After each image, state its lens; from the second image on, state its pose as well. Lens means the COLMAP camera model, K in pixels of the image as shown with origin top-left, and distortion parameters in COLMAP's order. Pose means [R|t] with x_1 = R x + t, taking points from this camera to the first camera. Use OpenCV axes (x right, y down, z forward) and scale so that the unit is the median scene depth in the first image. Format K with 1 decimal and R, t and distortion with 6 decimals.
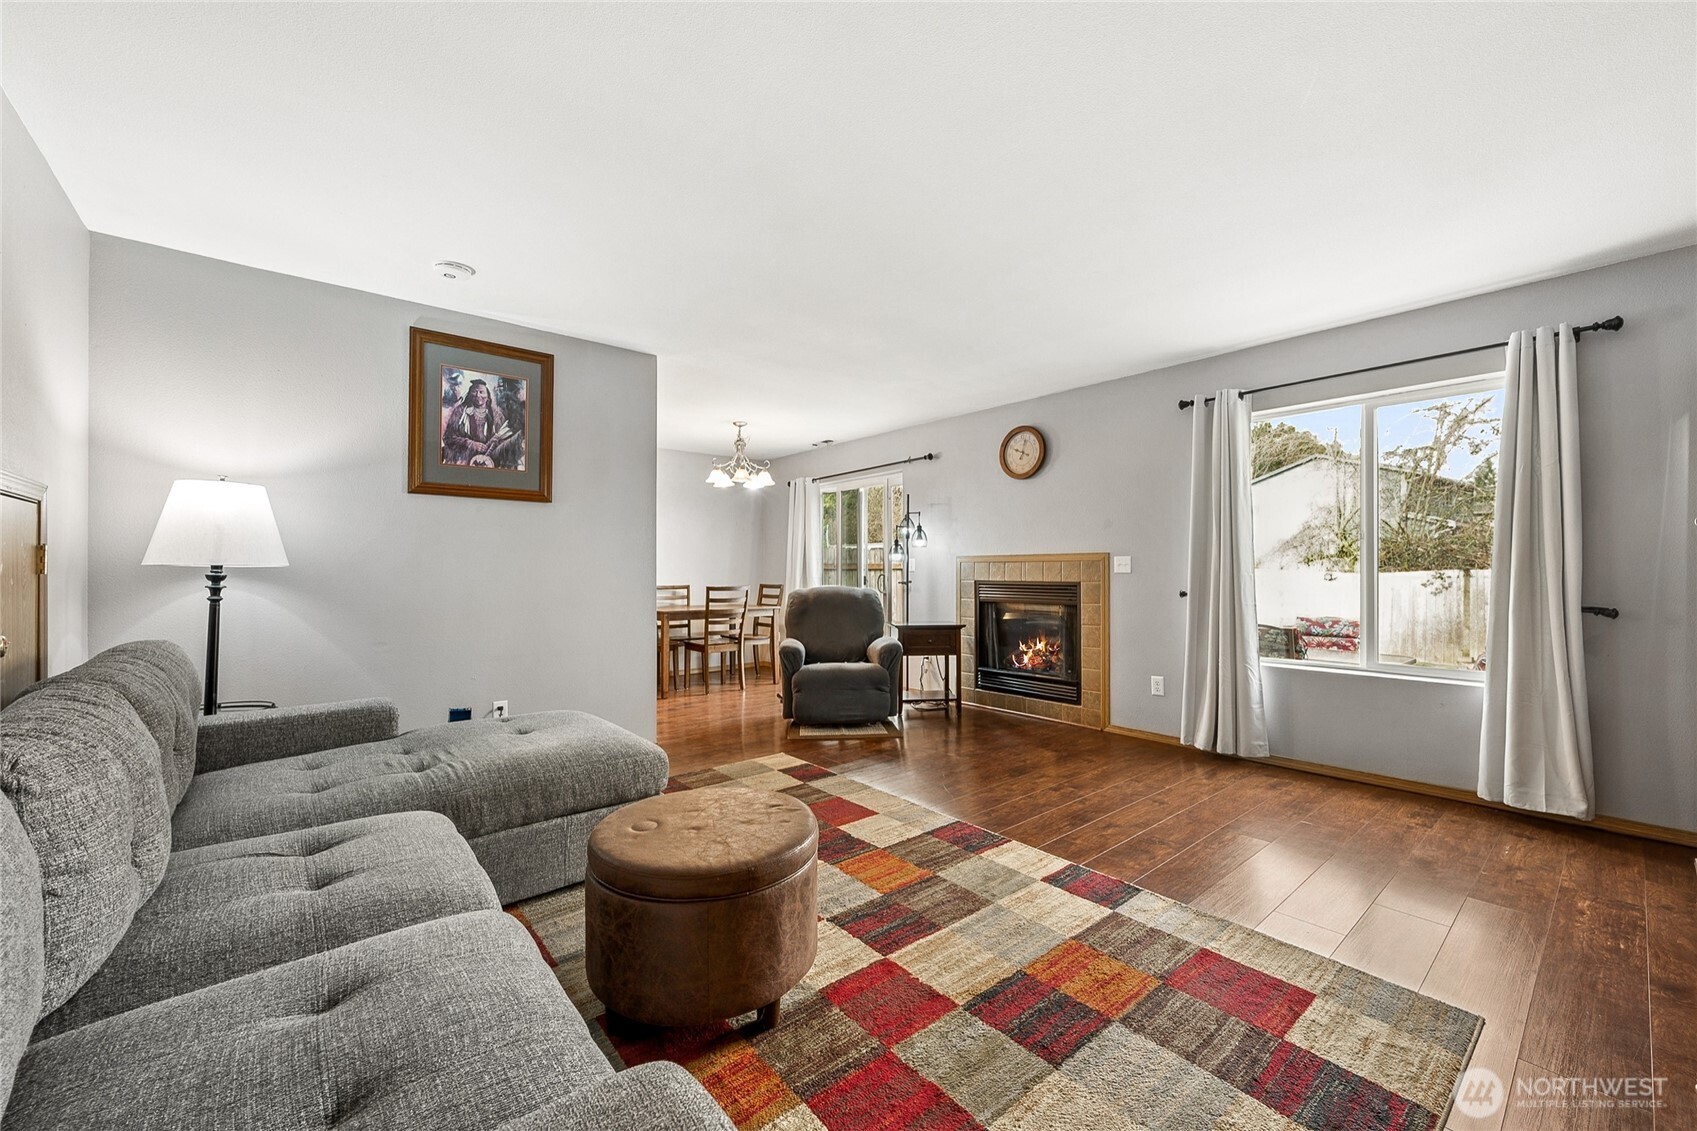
lens RADIAL K [[671.8, 0, 851.5], [0, 671.8, 564.2], [0, 0, 1]] dist [0.000145, -0.000188]
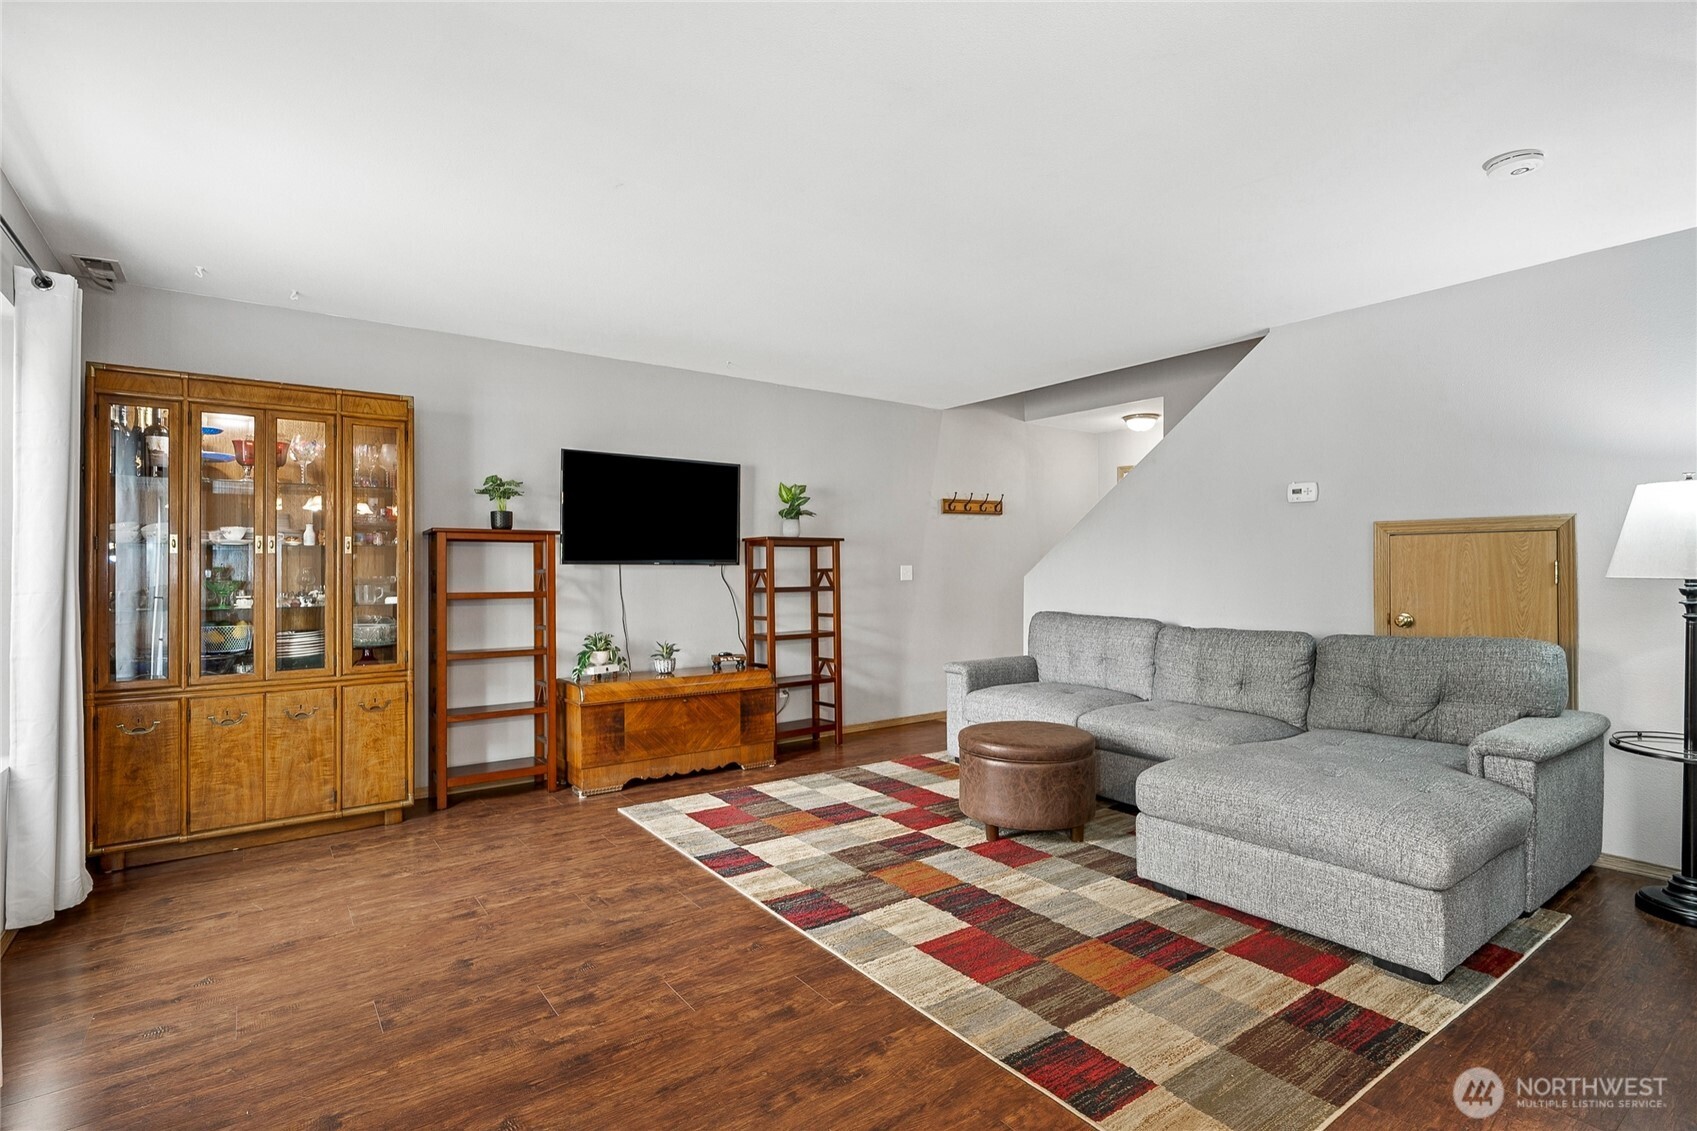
lens RADIAL K [[813.1, 0, 847.6], [0, 813.1, 576.0], [0, 0, 1]] dist [0.000441, -0.000316]
pose [[-0.997440, 0.005241, 0.071312, 0.042244], [0.005477, 0.999980, 0.003110, -0.007402], [-0.071294, 0.003493, -0.997449, 1.591585]]
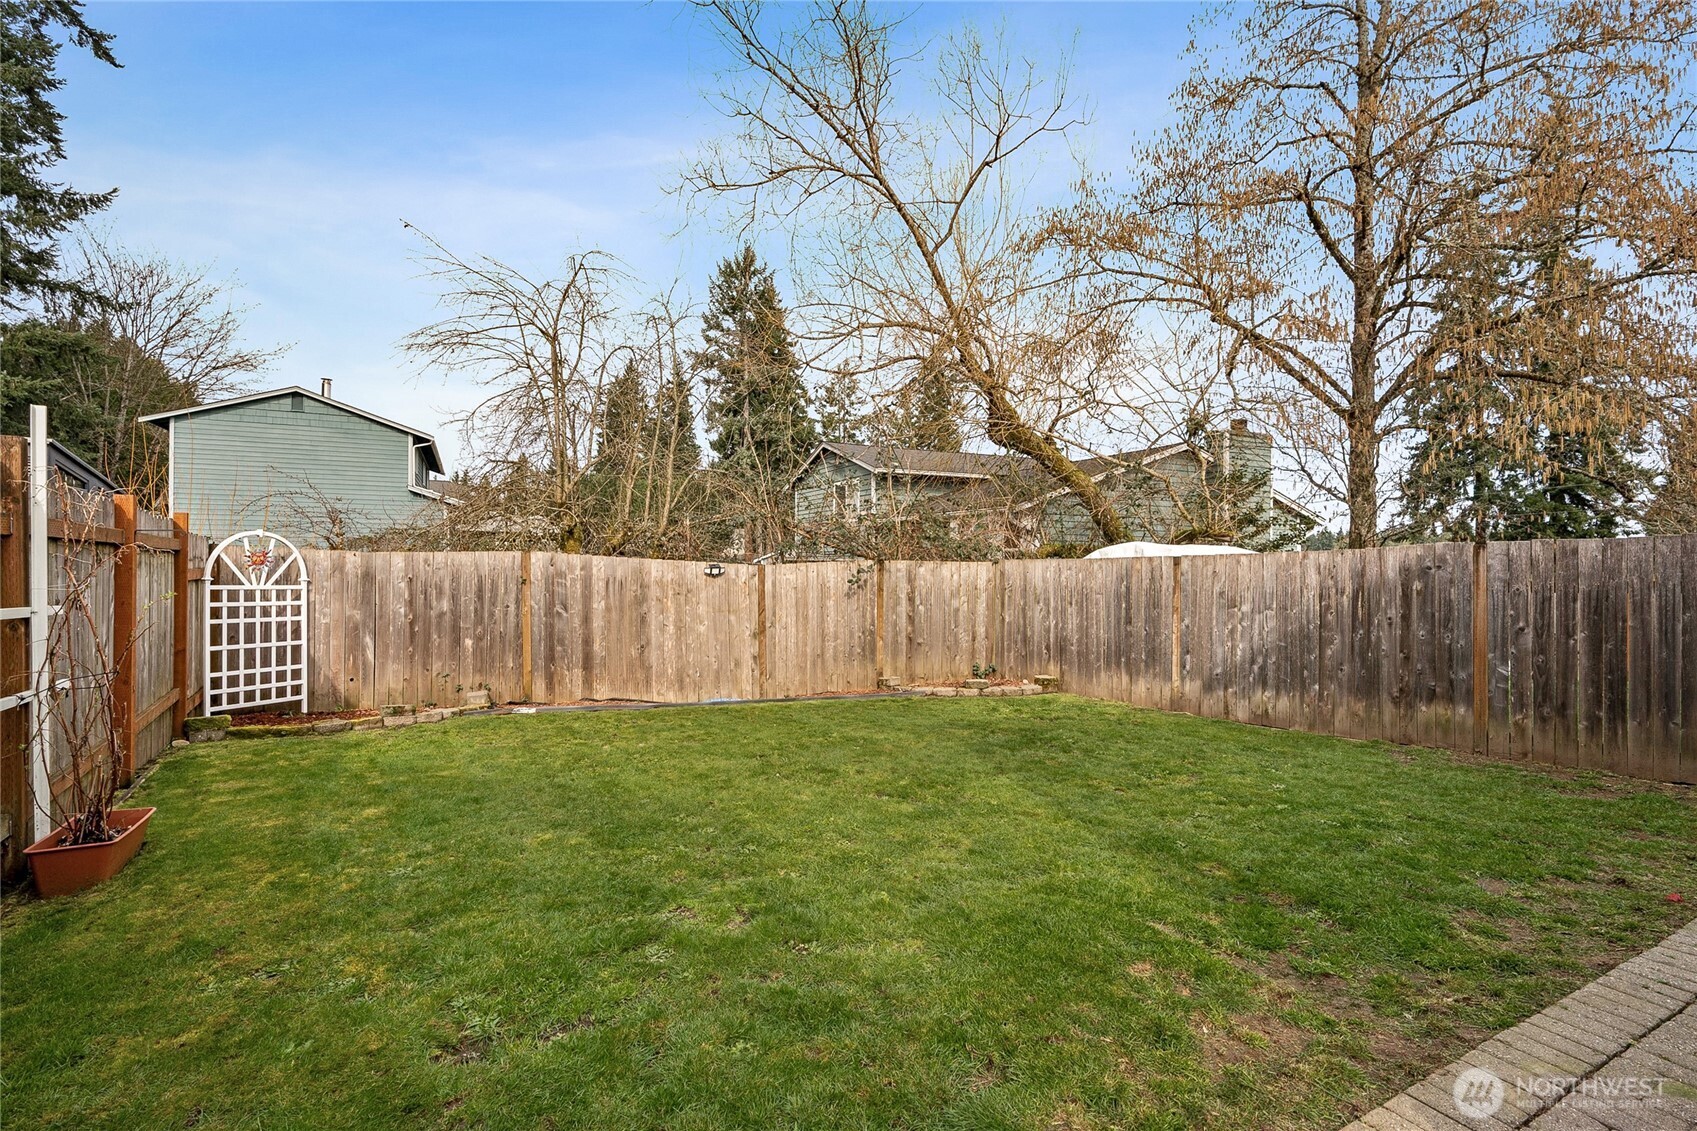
lens RADIAL K [[795.0, 0, 867.0], [0, 795.0, 525.8], [0, 0, 1]] dist [-0.003169, 0.000081]
pose [[0.179668, 0.051039, 0.982402, 0.123025], [-0.018312, 0.998654, -0.048534, 0.044602], [-0.983557, -0.009270, 0.180361, 3.074713]]
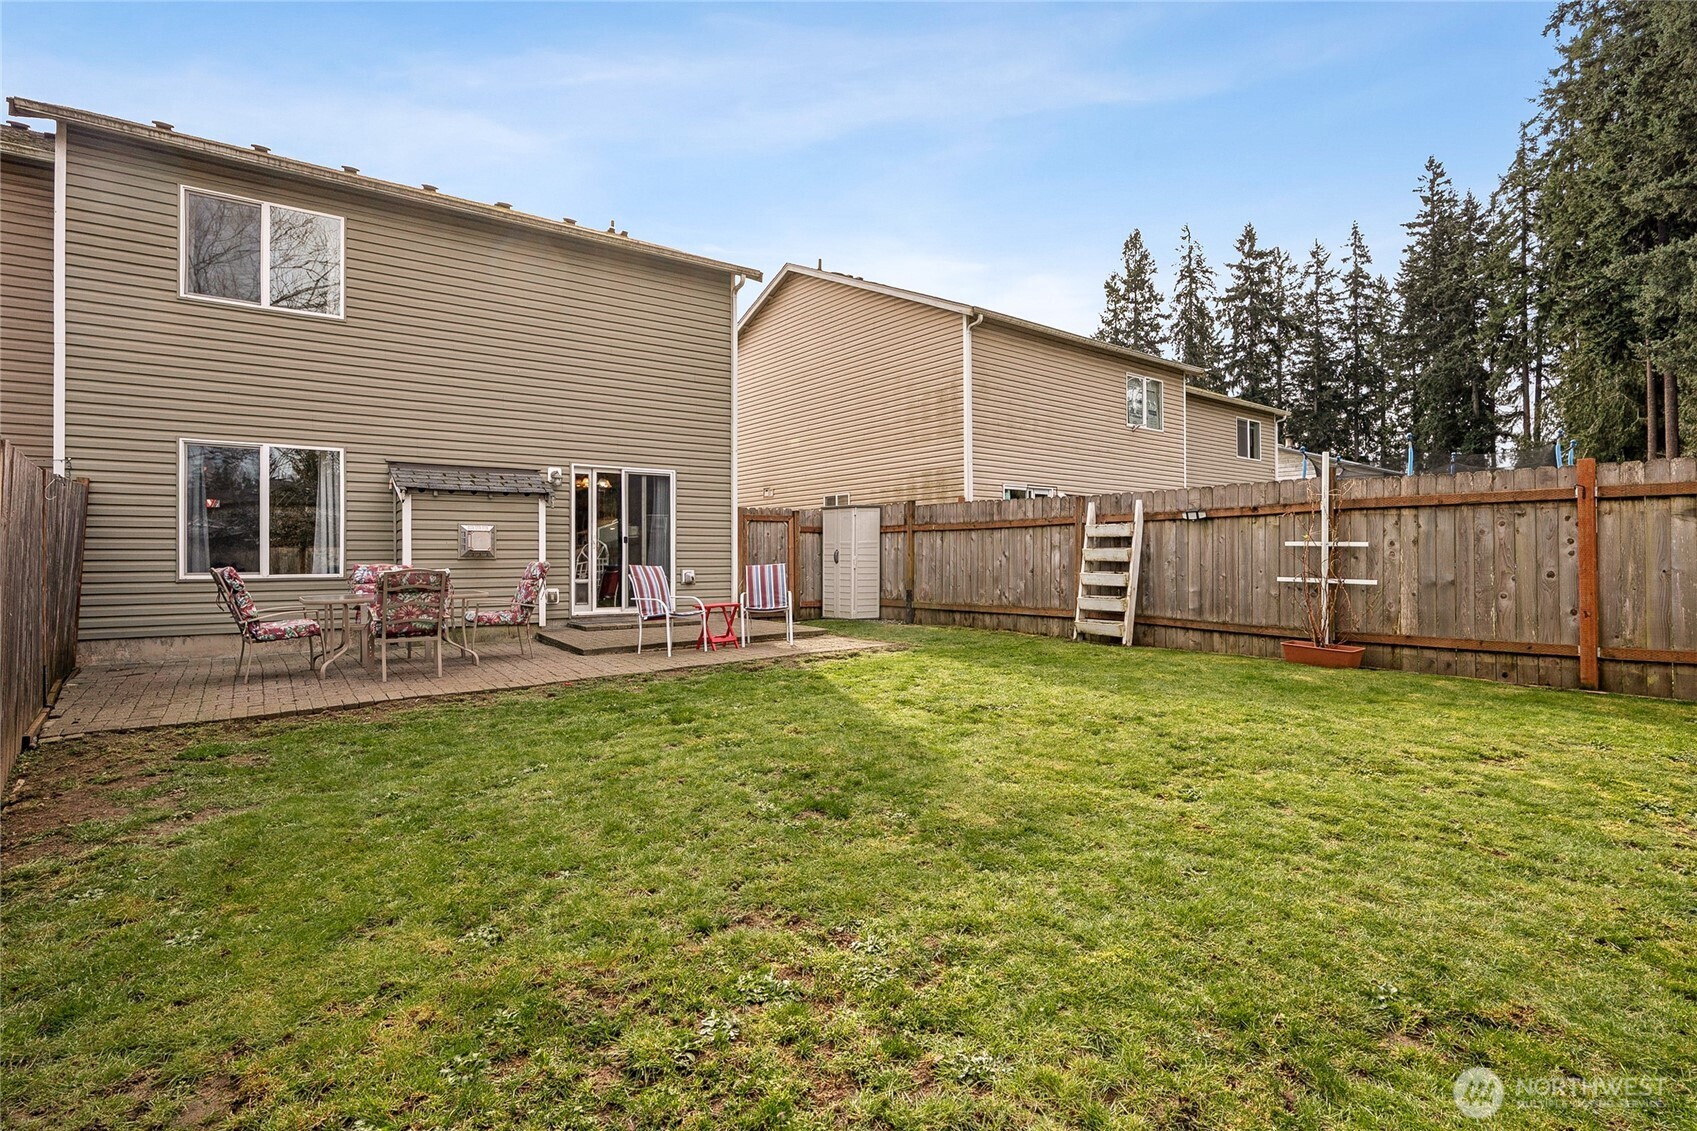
lens RADIAL K [[813.1, 0, 847.6], [0, 813.1, 576.0], [0, 0, 1]] dist [0.000441, -0.000316]
pose [[-0.069281, 0.012930, -0.997513, 3.247243], [0.006478, 0.999901, 0.012511, 0.175818], [0.997576, -0.005595, -0.069358, 3.091053]]
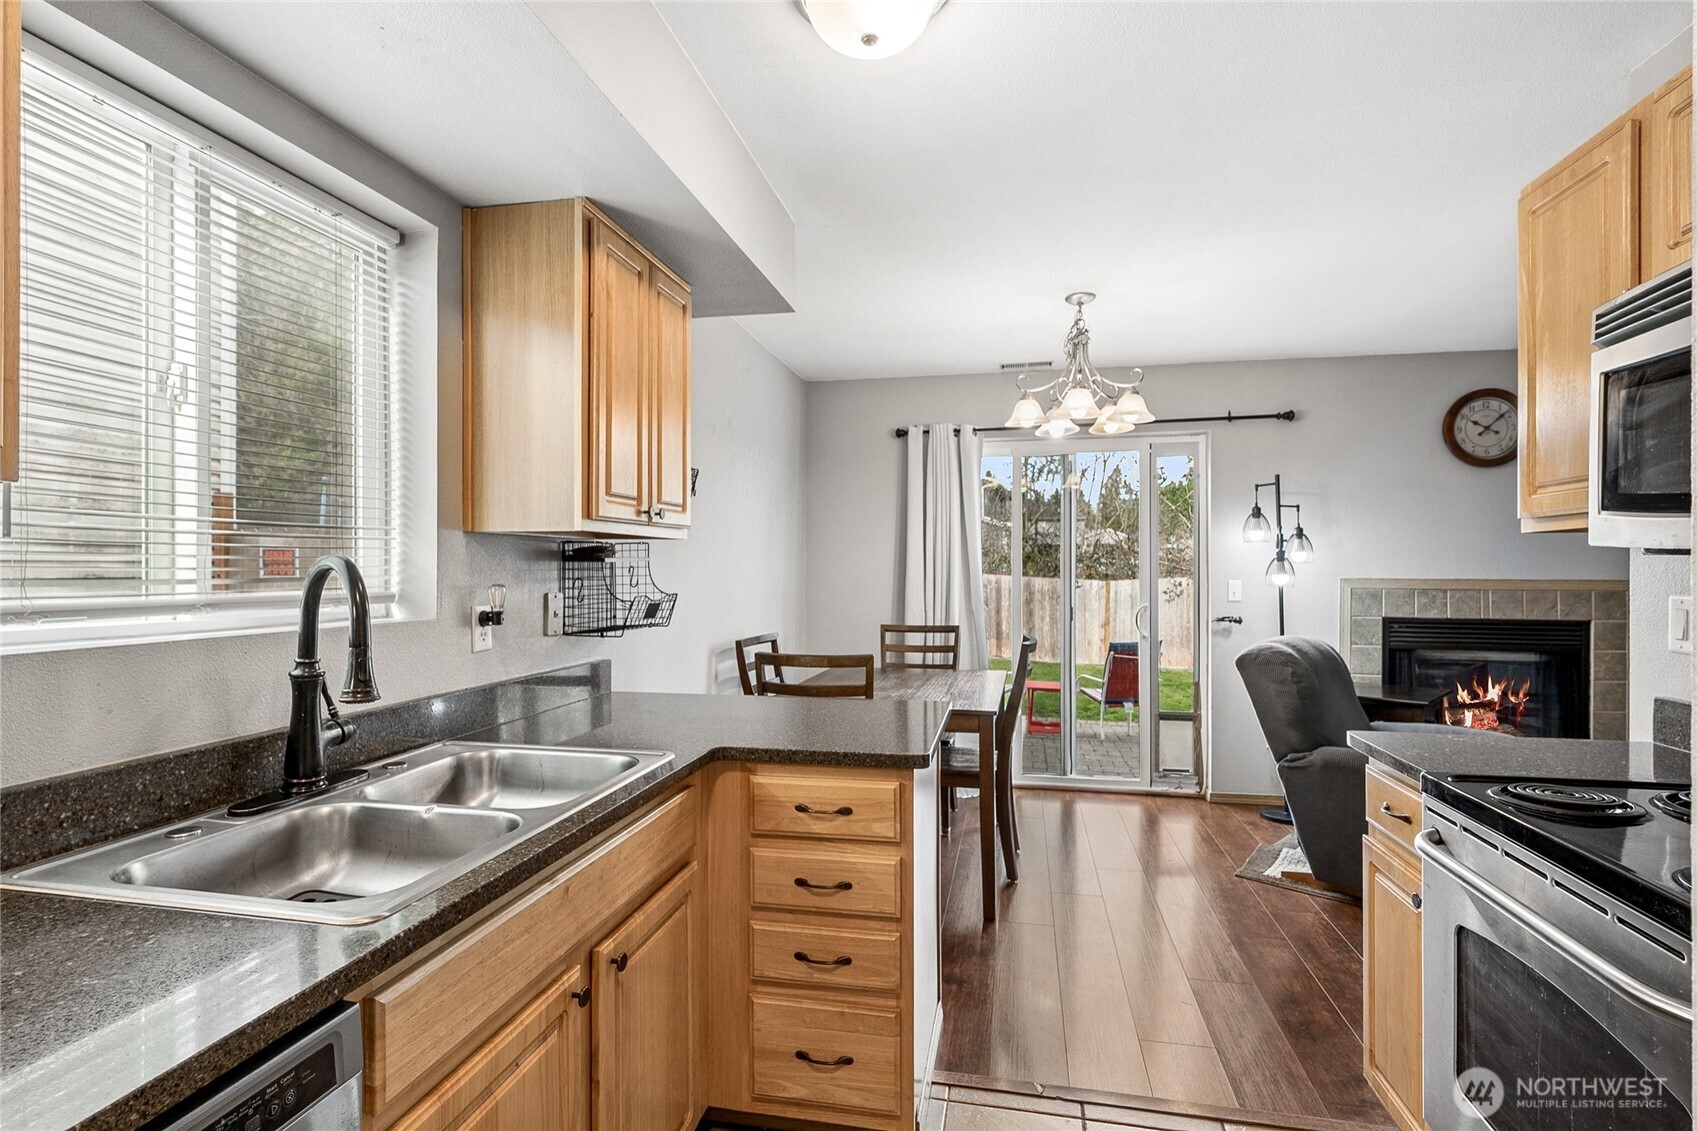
lens RADIAL K [[821.1, 0, 851.1], [0, 821.1, 561.5], [0, 0, 1]] dist [-0.002437, -0.000054]
pose [[0.794757, 0.010917, 0.606830, -1.095909], [-0.012434, 0.999921, -0.001704, -0.033210], [-0.606801, -0.006191, 0.794830, 1.073400]]
